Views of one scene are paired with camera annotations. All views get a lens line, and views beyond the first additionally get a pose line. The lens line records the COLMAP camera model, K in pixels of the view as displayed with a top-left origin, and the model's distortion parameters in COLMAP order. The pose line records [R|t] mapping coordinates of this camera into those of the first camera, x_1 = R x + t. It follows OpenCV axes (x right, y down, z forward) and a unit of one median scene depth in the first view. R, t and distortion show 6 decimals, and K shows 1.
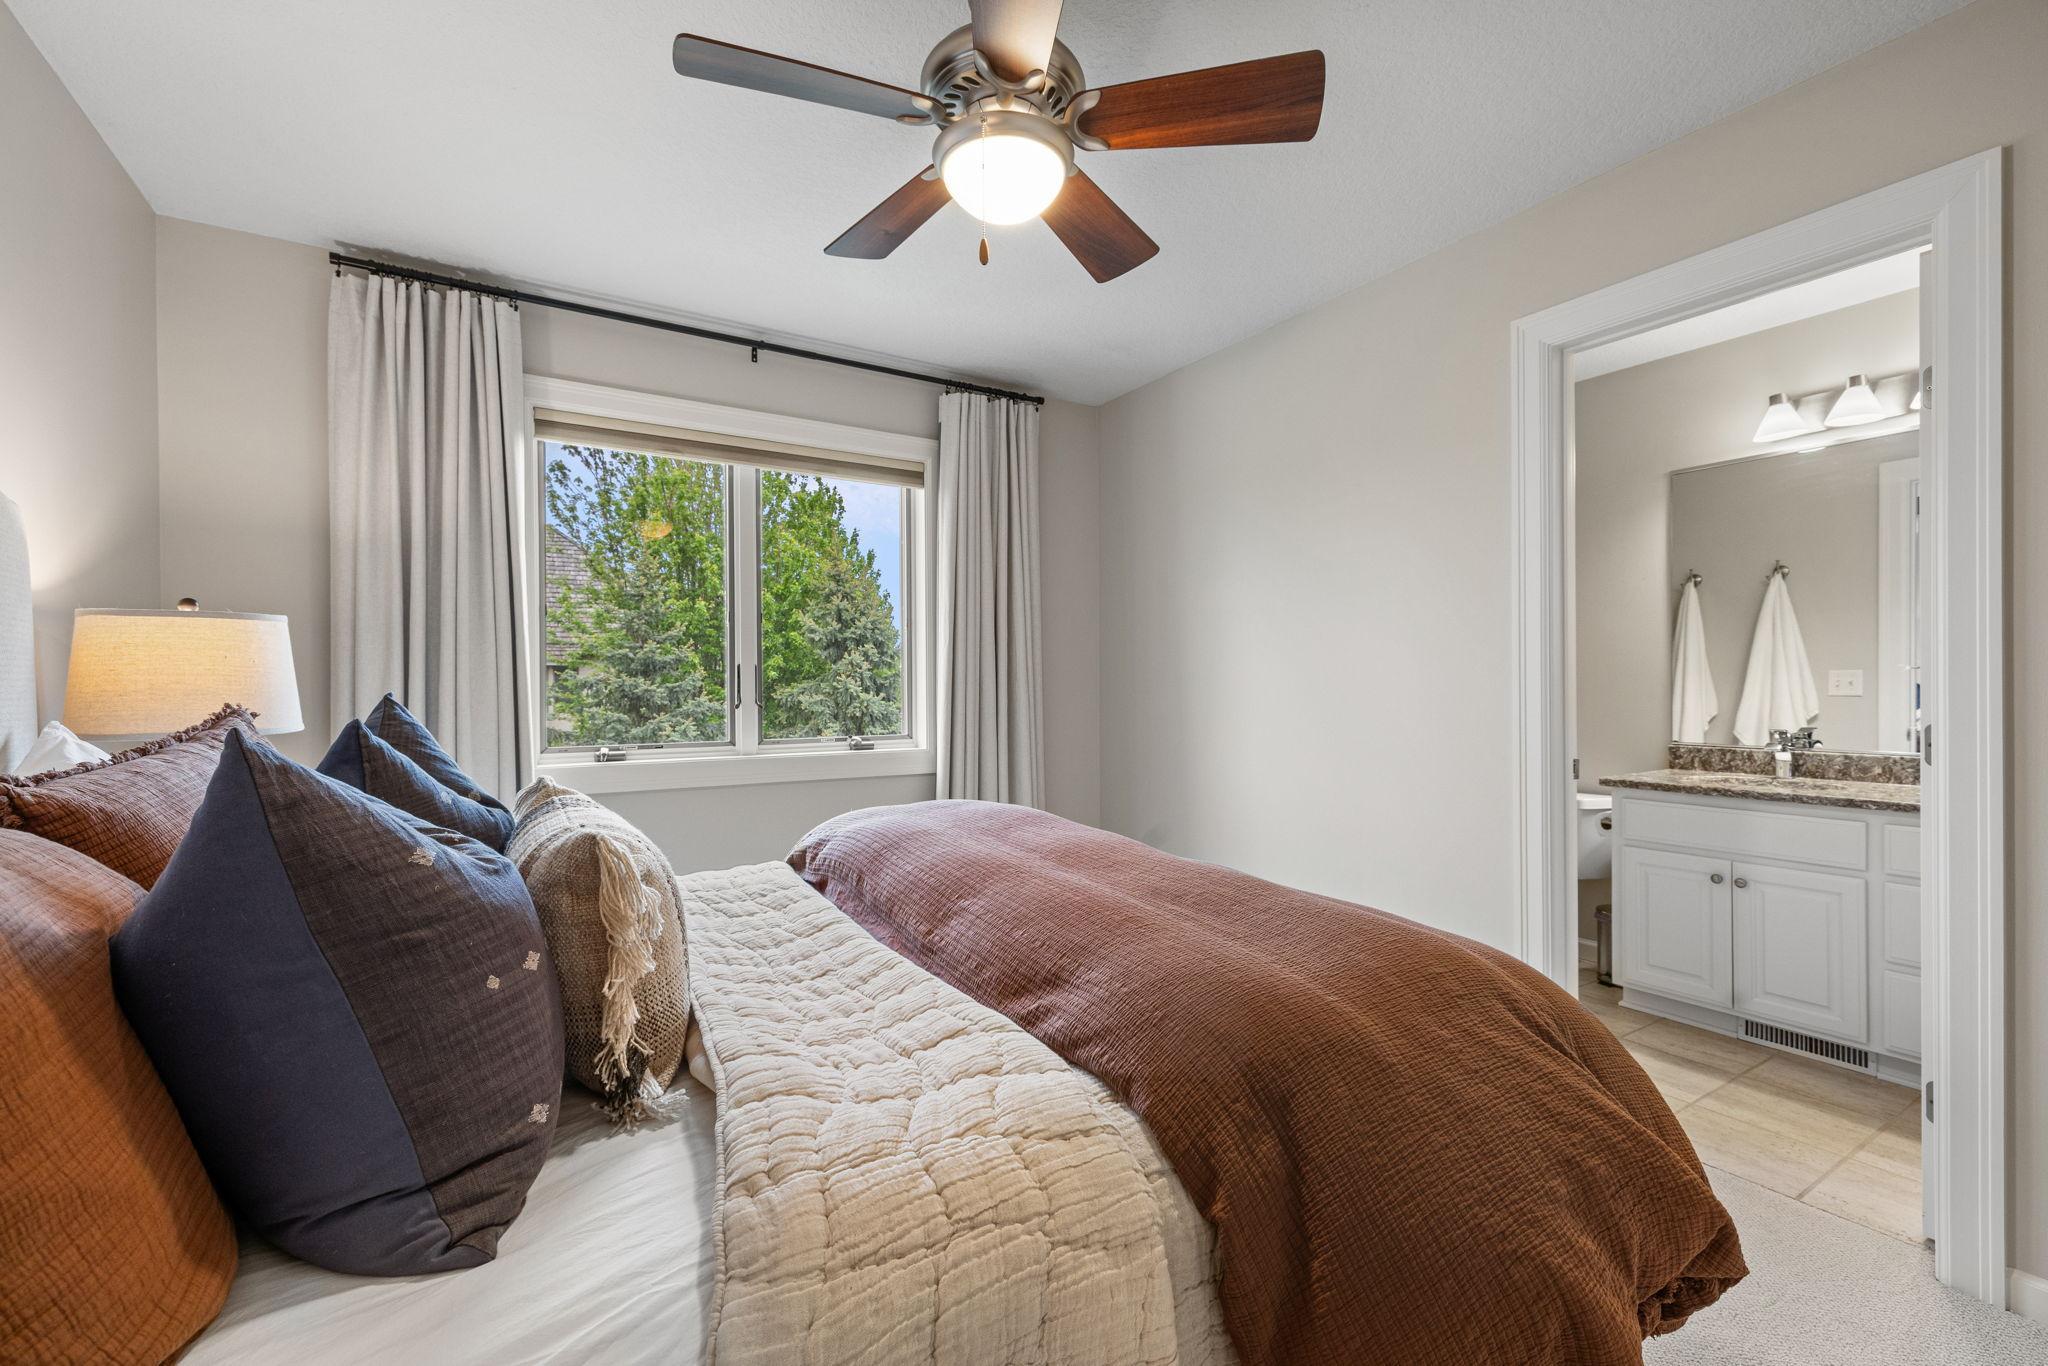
lens RADIAL K [[873.7, 0, 1026.2], [0, 873.7, 684.7], [0, 0, 1]] dist [-0.001315, -0.000023]
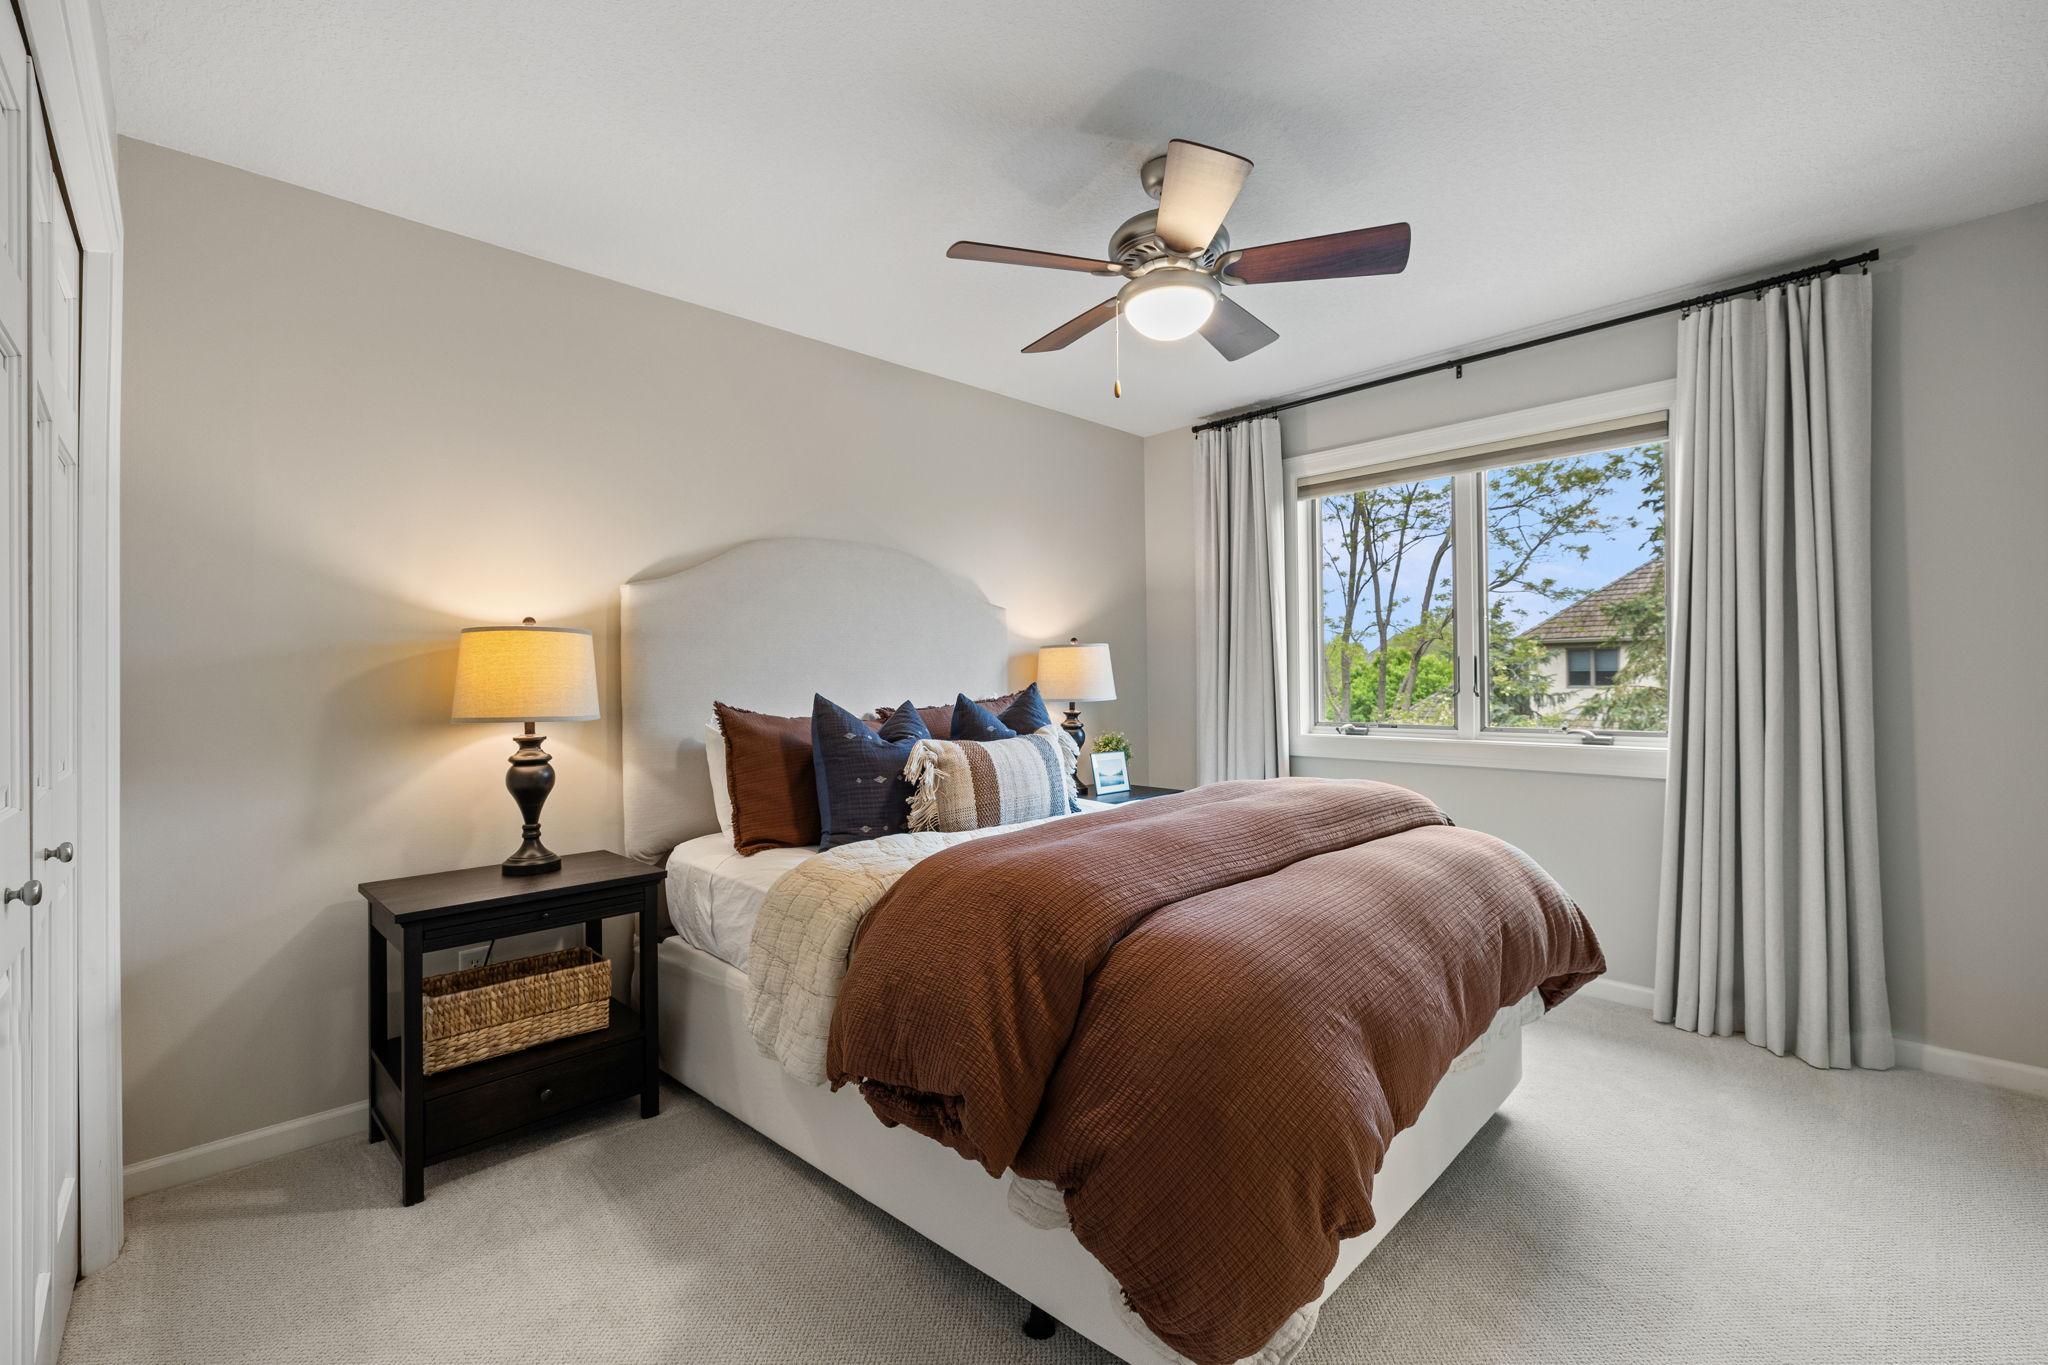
lens RADIAL K [[873.7, 0, 1023.8], [0, 873.7, 670.8], [0, 0, 1]] dist [-0.001315, -0.000023]
pose [[0.180932, 0.003477, -0.983489, 0.714345], [0.008410, 0.999952, 0.005082, -0.016106], [0.983460, -0.009191, 0.180894, 0.287957]]
